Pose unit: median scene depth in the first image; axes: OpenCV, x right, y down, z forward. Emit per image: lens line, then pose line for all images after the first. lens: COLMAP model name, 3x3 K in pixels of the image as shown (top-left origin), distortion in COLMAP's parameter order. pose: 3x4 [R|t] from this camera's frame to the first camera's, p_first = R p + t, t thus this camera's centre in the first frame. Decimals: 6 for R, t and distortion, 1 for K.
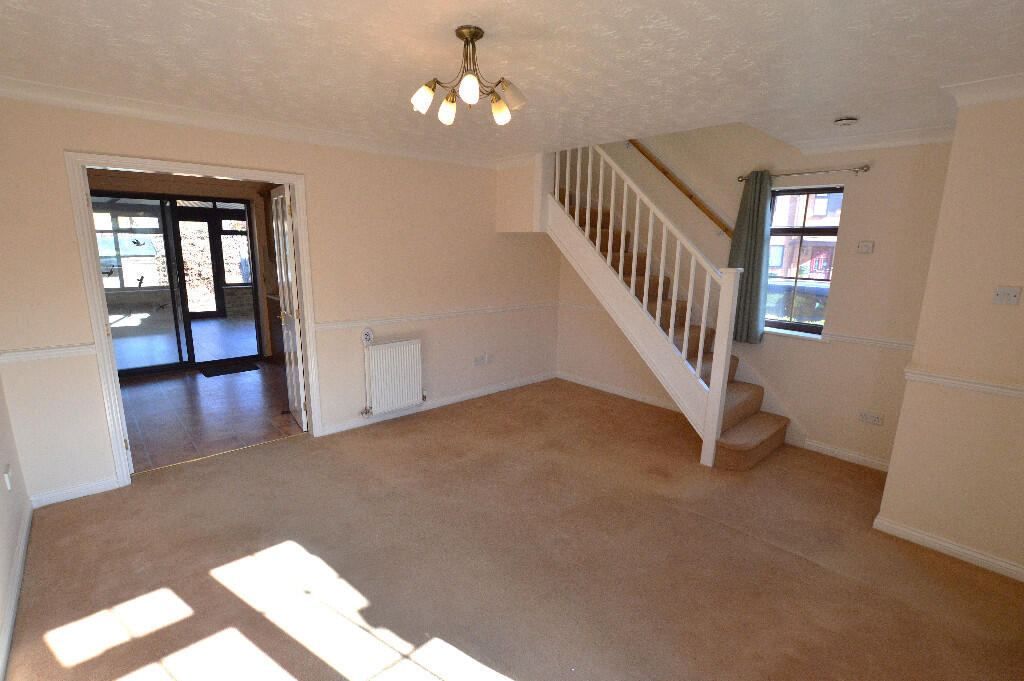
lens RADIAL K [[463.3, 0, 510.1], [0, 463.3, 343.8], [0, 0, 1]] dist [-0.020105, -0.000002]
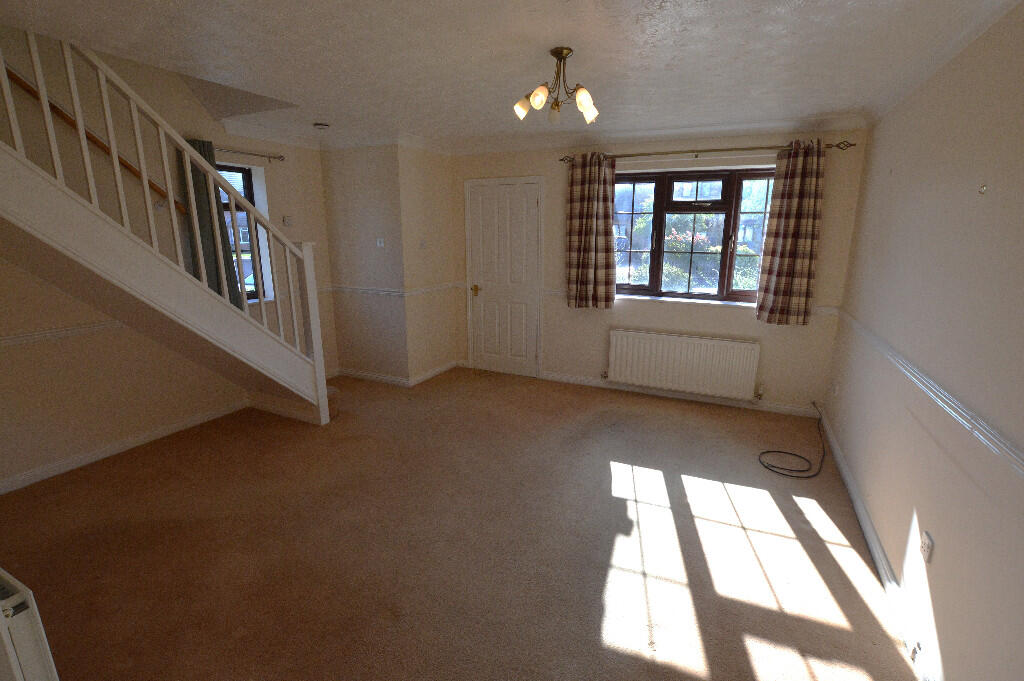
lens RADIAL K [[463.3, 0, 510.1], [0, 463.3, 343.8], [0, 0, 1]] dist [-0.020105, -0.000002]
pose [[-0.362940, -0.234694, 0.901772, -1.205022], [0.172089, 0.934232, 0.312404, -0.328081], [-0.915784, 0.268569, -0.298682, 1.527597]]
